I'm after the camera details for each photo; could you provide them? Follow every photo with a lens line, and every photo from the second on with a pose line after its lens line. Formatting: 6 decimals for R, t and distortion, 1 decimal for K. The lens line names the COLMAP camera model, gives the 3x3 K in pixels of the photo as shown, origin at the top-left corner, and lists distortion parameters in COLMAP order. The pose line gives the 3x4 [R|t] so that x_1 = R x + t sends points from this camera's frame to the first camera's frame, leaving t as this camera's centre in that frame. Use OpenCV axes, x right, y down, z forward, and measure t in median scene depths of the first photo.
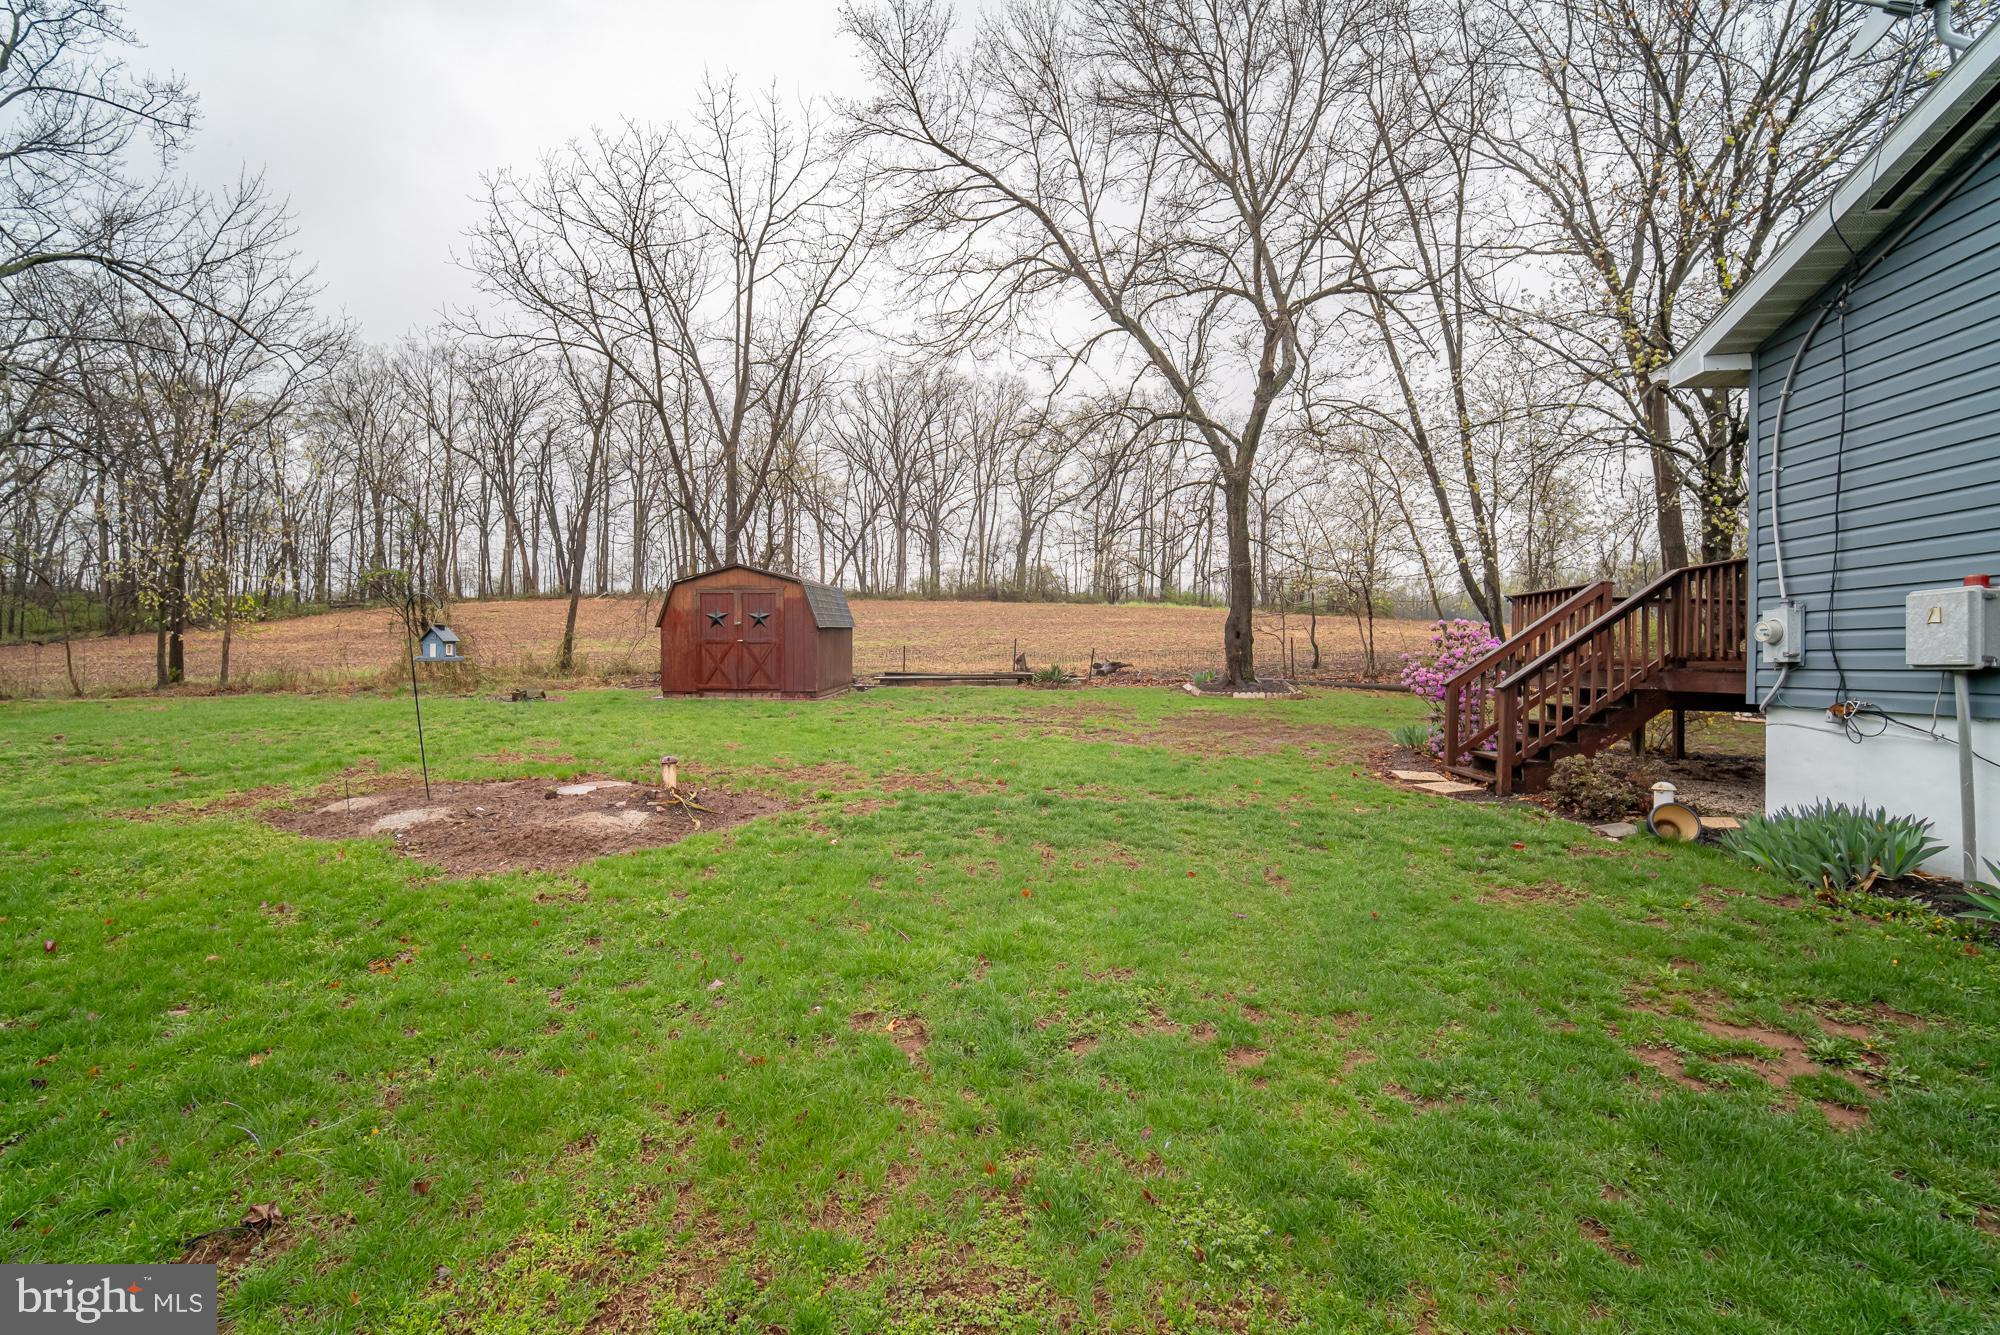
lens RADIAL K [[877.4, 0, 993.0], [0, 877.4, 668.4], [0, 0, 1]] dist [-0.000448, 0.000201]
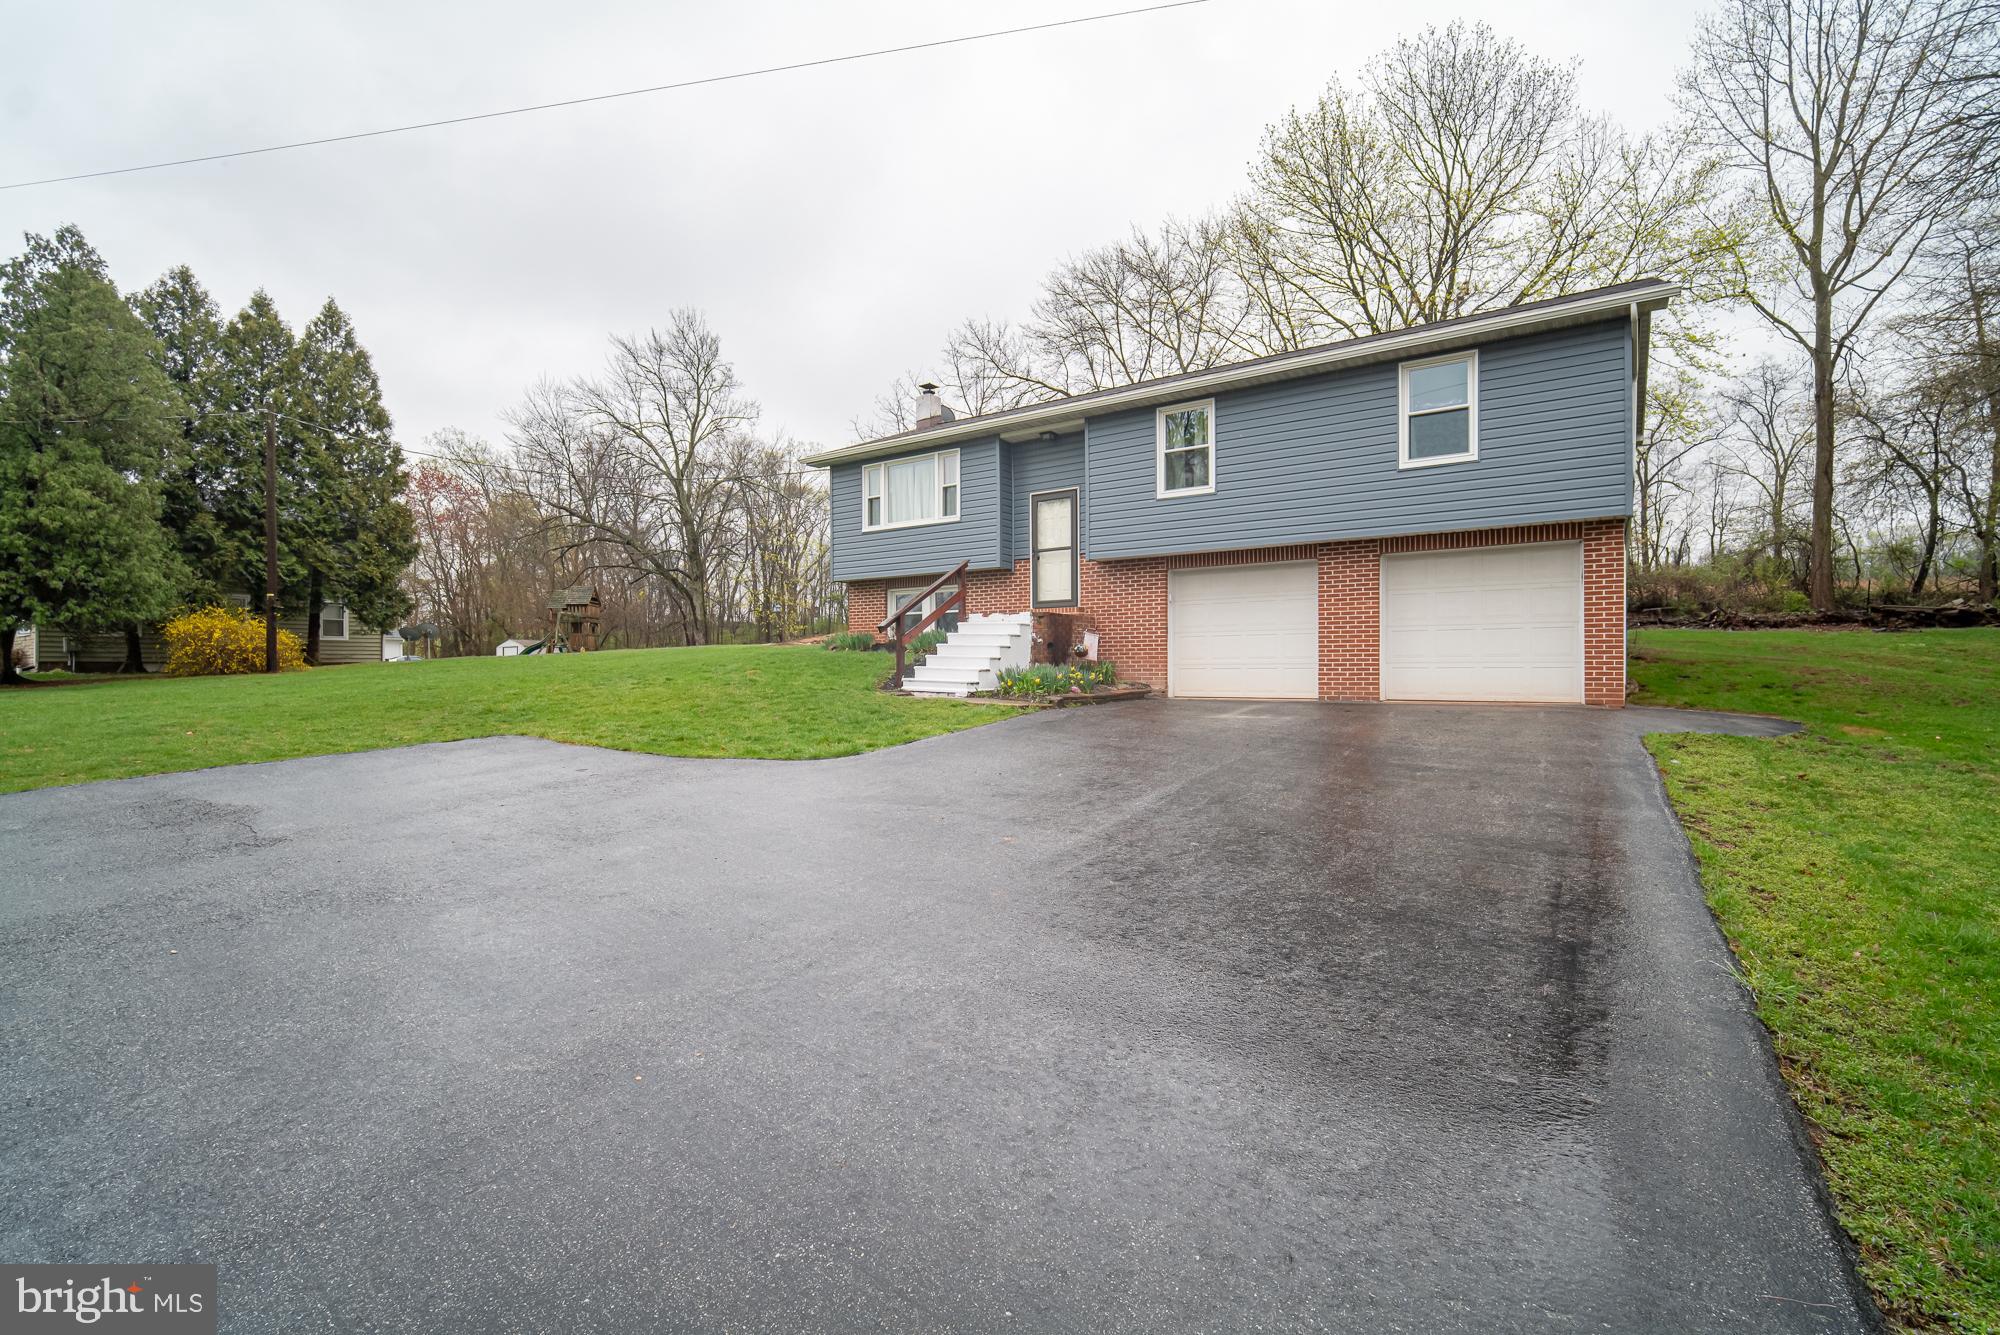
lens RADIAL K [[877.4, 0, 993.0], [0, 877.4, 668.4], [0, 0, 1]] dist [-0.000448, 0.000201]
pose [[0.855874, -0.020468, -0.516779, 0.181132], [0.023861, 0.999715, -0.000079, 0.004738], [0.516633, -0.012263, 0.856119, -0.149150]]
